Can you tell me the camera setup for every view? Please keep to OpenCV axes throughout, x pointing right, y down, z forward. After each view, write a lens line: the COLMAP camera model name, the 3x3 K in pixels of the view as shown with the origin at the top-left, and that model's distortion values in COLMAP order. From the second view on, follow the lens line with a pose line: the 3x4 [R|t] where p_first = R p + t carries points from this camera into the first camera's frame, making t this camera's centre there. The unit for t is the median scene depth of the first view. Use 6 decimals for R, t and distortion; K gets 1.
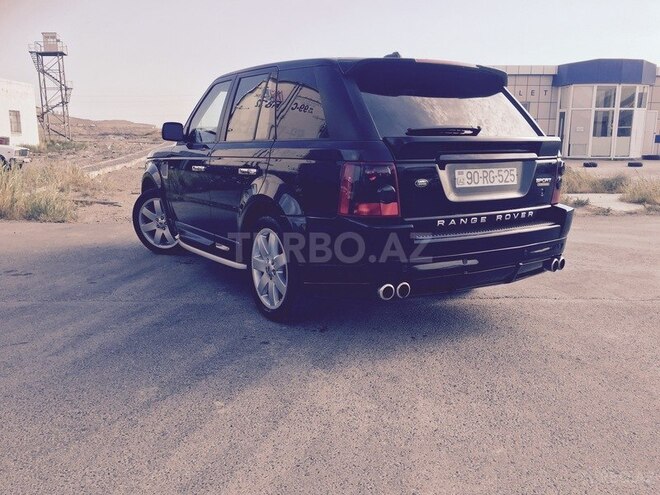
lens RADIAL K [[578.2, 0, 330.0], [0, 578.2, 247.5], [0, 0, 1]] dist [0.003755, -0.002424]
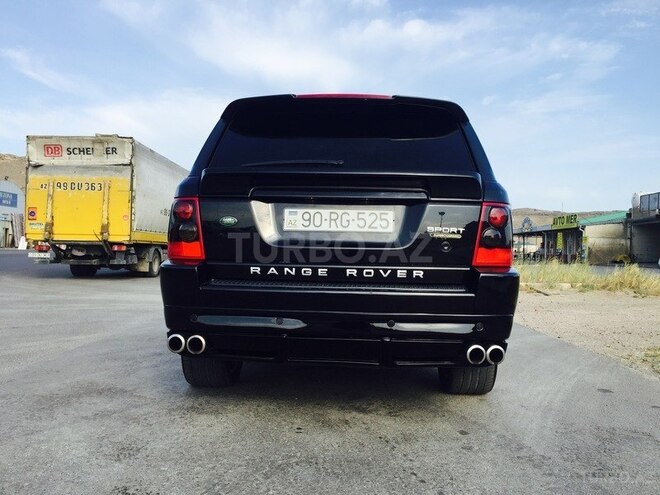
lens RADIAL K [[578.2, 0, 330.0], [0, 578.2, 247.5], [0, 0, 1]] dist [0.003755, -0.002424]
pose [[0.817919, 0.007942, -0.575278, 0.636845], [-0.127274, 0.977629, -0.167458, 0.042887], [0.561079, 0.210185, 0.800633, 0.328308]]
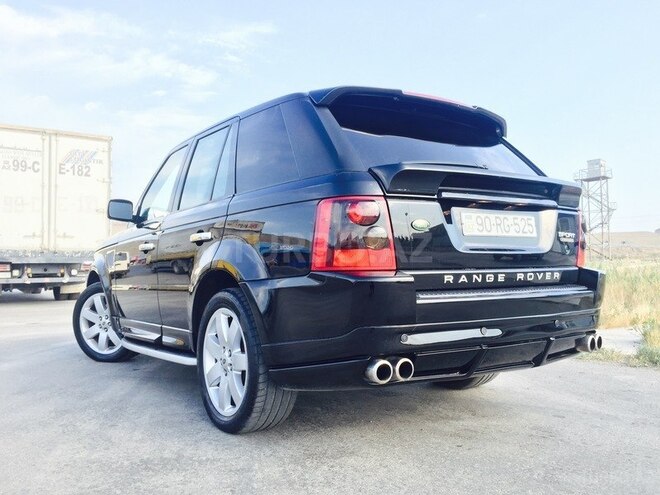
lens RADIAL K [[578.2, 0, 330.0], [0, 578.2, 247.5], [0, 0, 1]] dist [0.003755, -0.002424]
pose [[0.999058, -0.016592, 0.040100, 0.006134], [0.025067, 0.974921, -0.221135, 0.067903], [-0.035425, 0.221932, 0.974418, 0.219243]]
